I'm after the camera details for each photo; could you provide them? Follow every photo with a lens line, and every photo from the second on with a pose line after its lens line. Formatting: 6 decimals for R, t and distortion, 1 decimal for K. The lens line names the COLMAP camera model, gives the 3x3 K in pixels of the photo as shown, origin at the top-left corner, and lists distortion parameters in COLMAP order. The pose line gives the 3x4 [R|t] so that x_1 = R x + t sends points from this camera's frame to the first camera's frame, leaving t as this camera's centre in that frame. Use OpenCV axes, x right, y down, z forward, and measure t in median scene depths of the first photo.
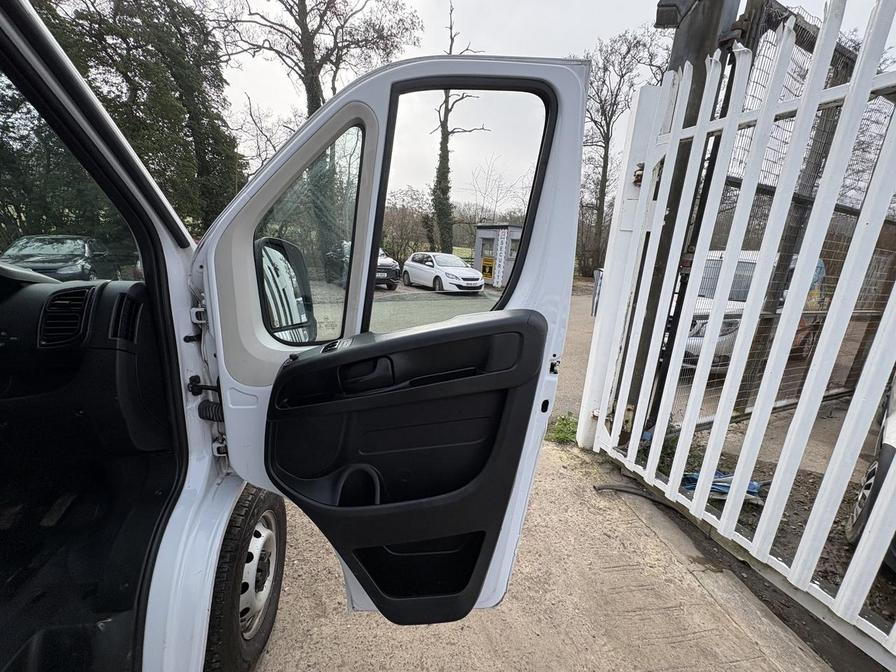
lens RADIAL K [[356.4, 0, 448.1], [0, 356.4, 341.5], [0, 0, 1]] dist [-0.000128, -0.000402]
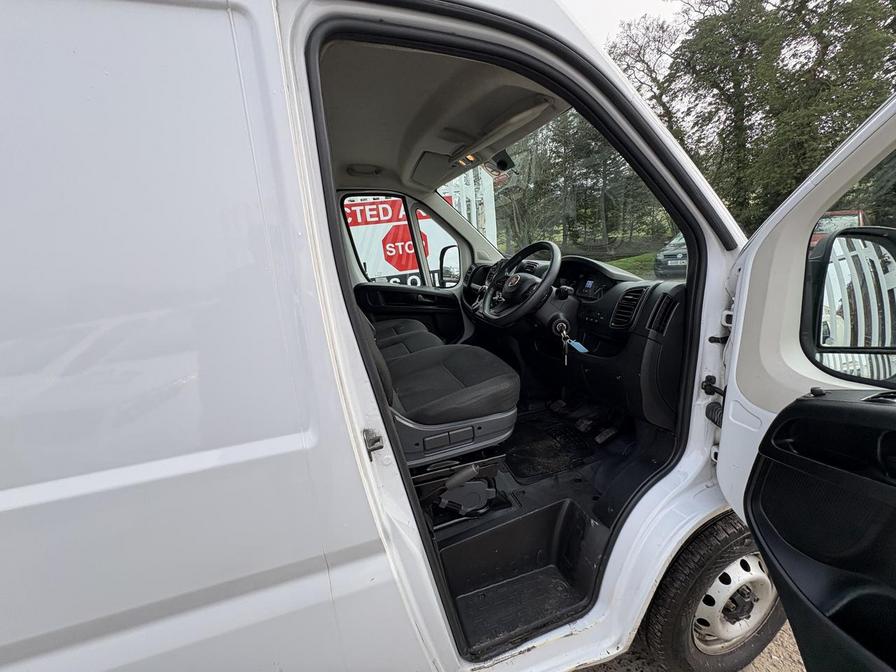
lens RADIAL K [[356.4, 0, 448.1], [0, 356.4, 341.5], [0, 0, 1]] dist [-0.000128, -0.000402]
pose [[0.126957, 0.207951, -0.969865, 0.160970], [-0.149658, 0.970600, 0.188518, -0.079510], [0.980553, 0.121215, 0.154346, 0.100339]]
